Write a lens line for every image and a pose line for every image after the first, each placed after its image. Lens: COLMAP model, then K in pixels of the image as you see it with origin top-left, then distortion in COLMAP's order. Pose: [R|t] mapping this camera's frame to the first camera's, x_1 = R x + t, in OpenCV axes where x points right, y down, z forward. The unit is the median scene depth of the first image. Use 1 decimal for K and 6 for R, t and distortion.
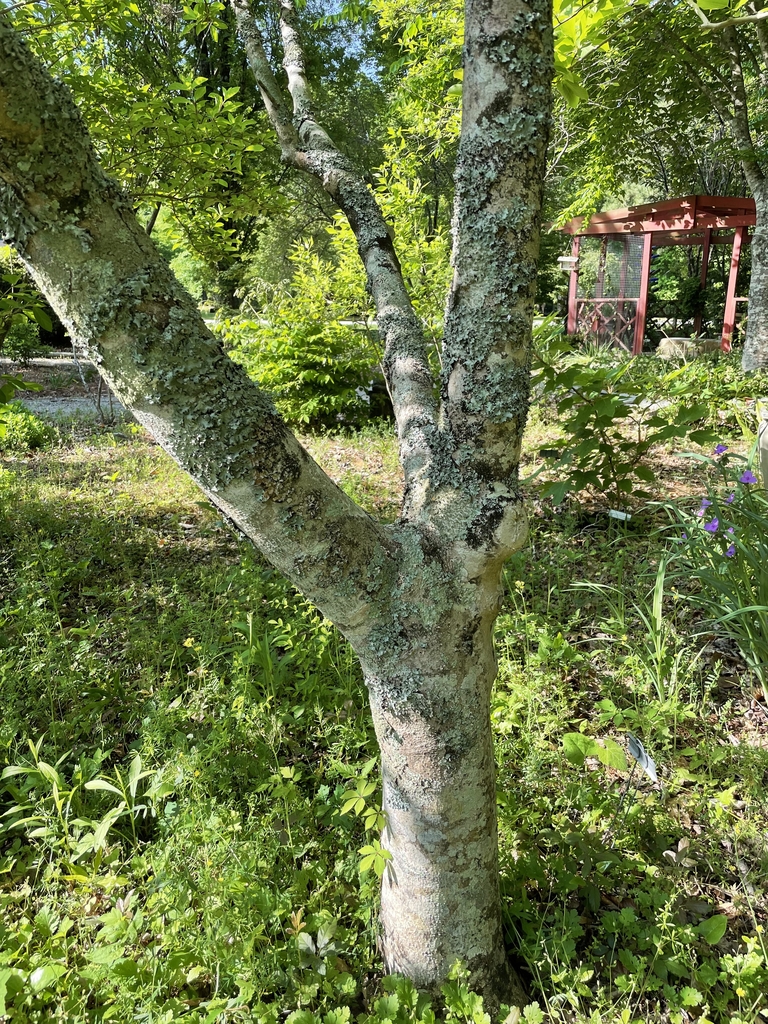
lens RADIAL K [[783.3, 0, 383.2], [0, 783.3, 520.3], [0, 0, 1]] dist [0.015122, -0.016558]
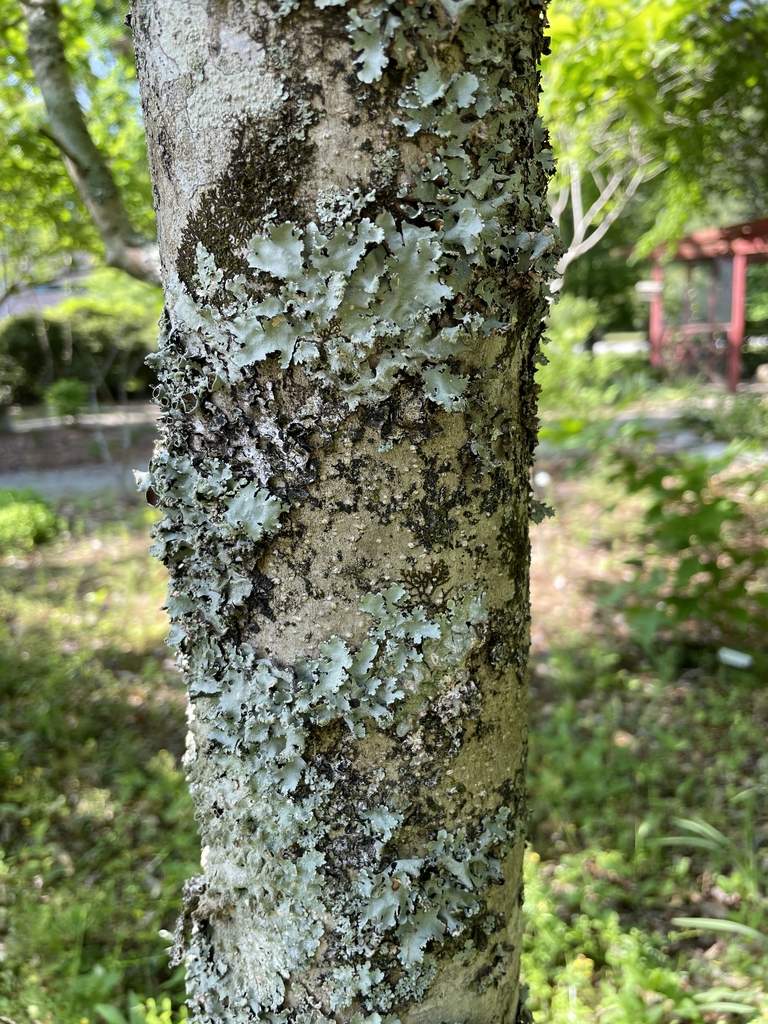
lens RADIAL K [[783.3, 0, 382.2], [0, 783.3, 504.0], [0, 0, 1]] dist [0.015122, -0.016558]
pose [[0.993911, -0.026320, -0.107000, 0.191627], [0.020900, 0.998456, -0.051461, -0.423486], [0.108189, 0.048912, 0.992926, 0.785085]]
